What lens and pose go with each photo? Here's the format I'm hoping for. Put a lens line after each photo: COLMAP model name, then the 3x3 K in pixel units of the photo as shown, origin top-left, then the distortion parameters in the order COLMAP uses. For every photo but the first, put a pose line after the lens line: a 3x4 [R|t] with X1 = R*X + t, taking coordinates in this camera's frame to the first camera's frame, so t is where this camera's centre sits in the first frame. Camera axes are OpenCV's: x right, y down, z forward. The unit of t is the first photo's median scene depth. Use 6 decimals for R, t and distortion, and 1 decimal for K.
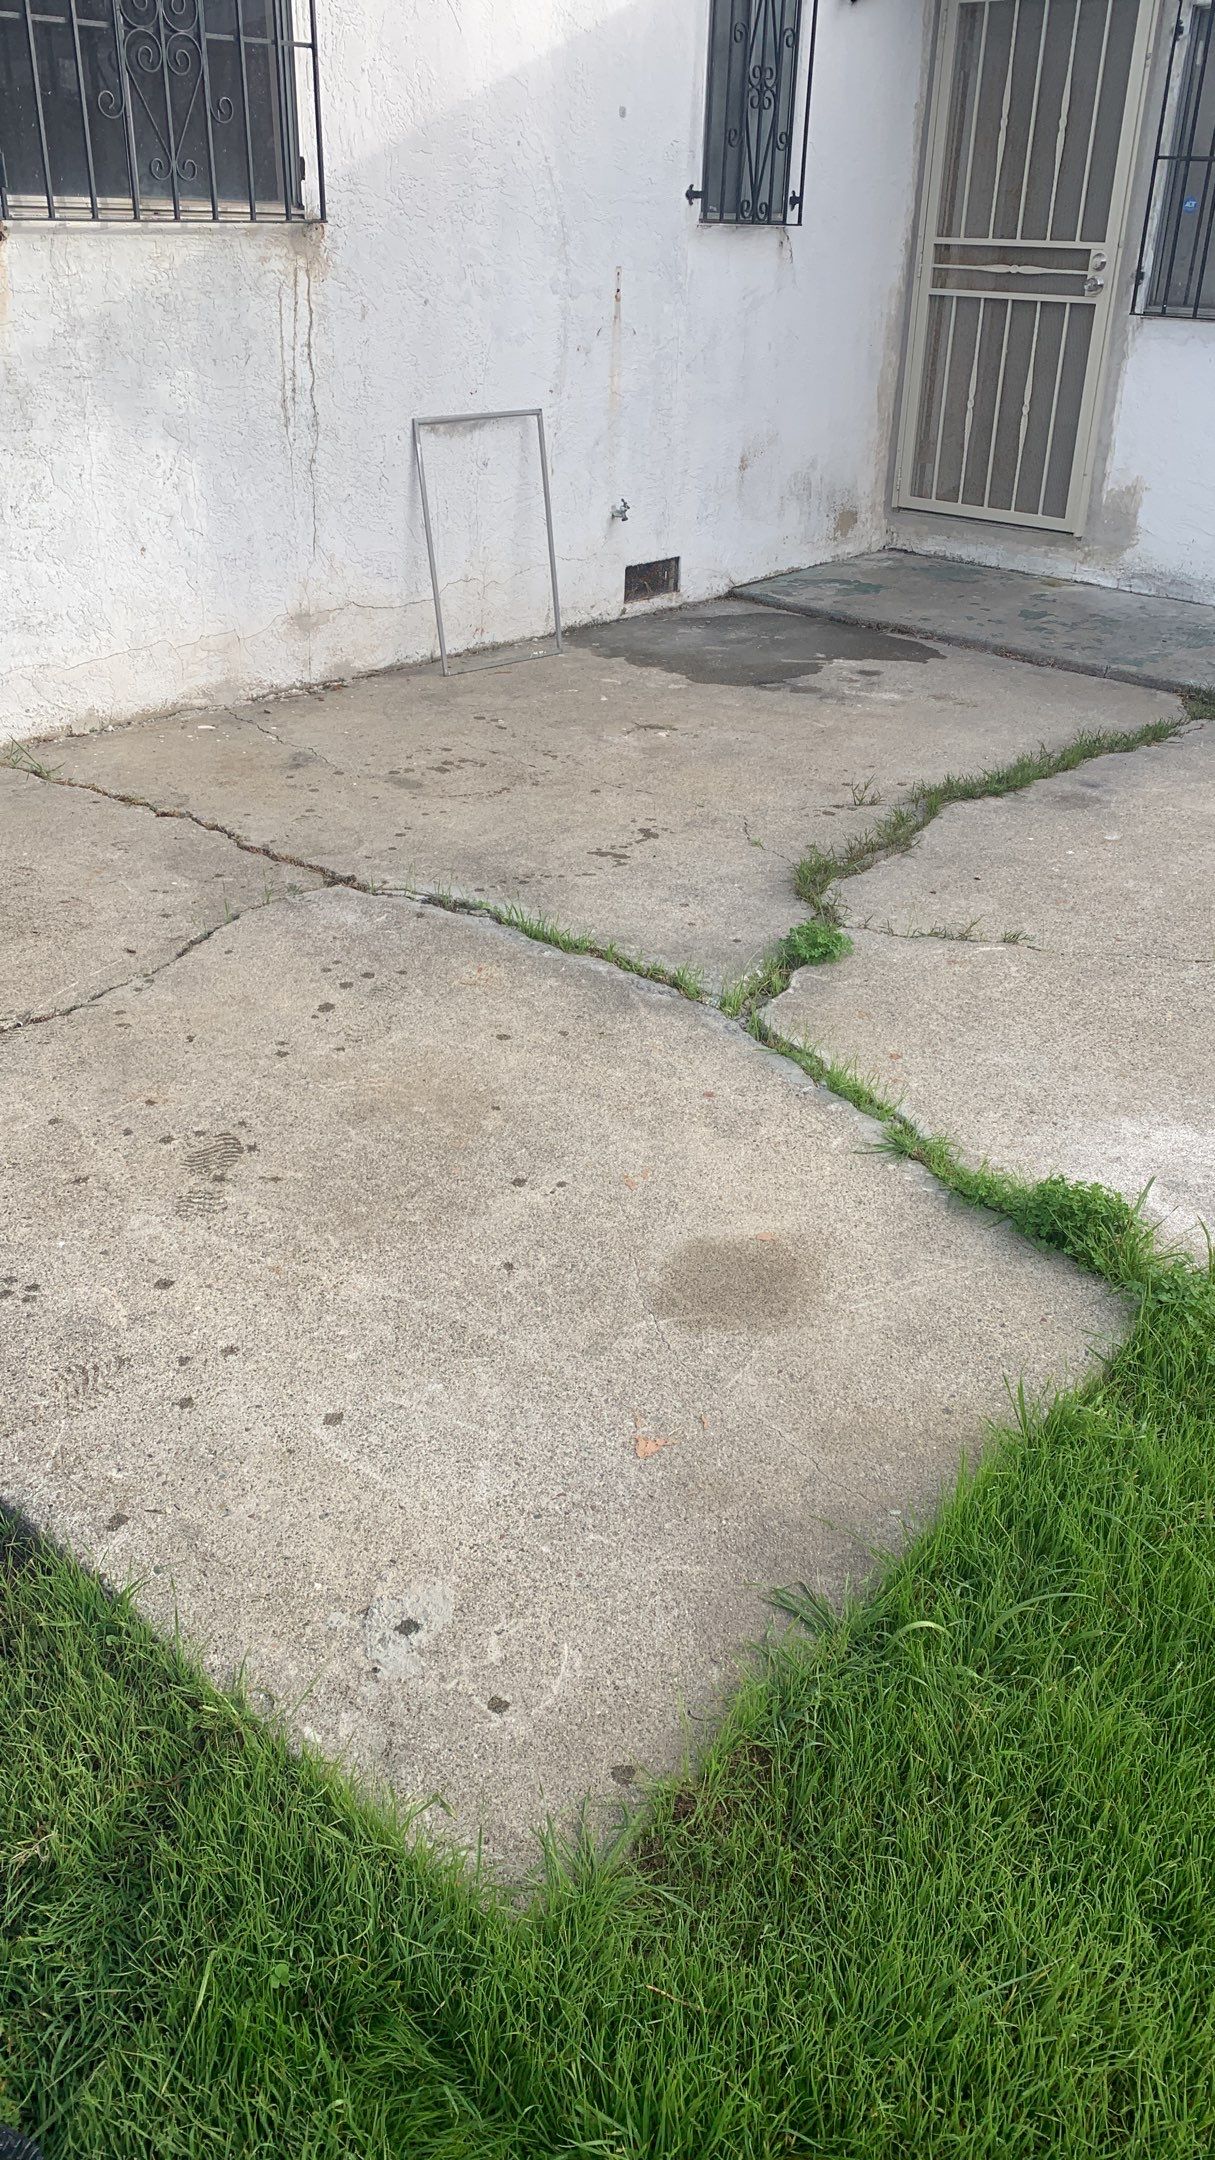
lens RADIAL K [[1668.3, 0, 607.5], [0, 1668.3, 1080.0], [0, 0, 1]] dist [-0.003069, -0.003096]
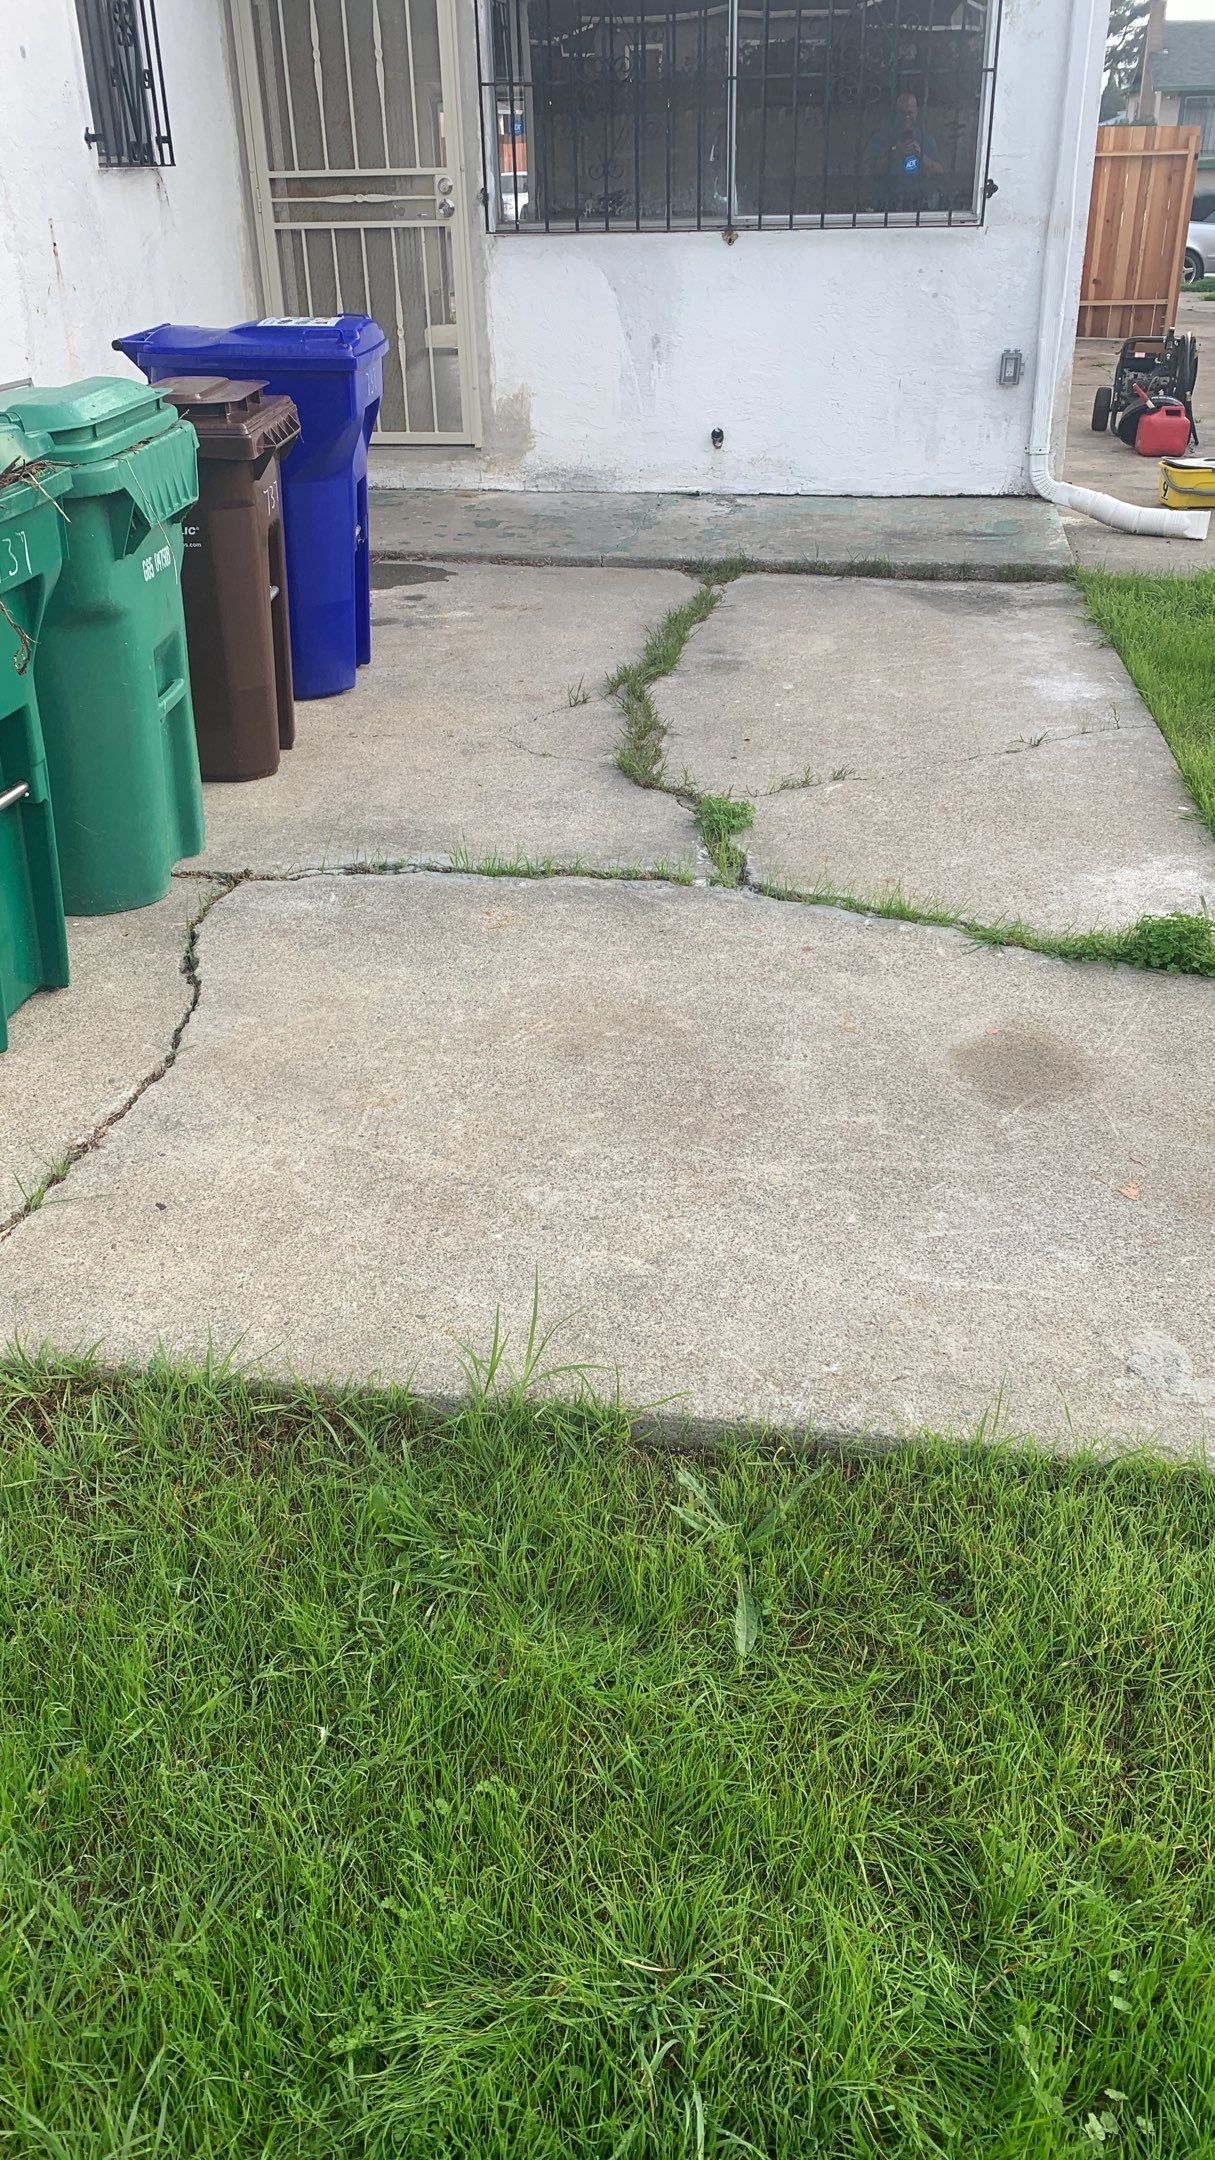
lens RADIAL K [[1668.3, 0, 607.5], [0, 1668.3, 1080.0], [0, 0, 1]] dist [-0.003069, -0.003096]
pose [[0.834472, -0.302933, 0.460314, -0.394861], [0.288587, 0.951869, 0.103266, -0.041140], [-0.469441, 0.046668, 0.881730, 0.060667]]
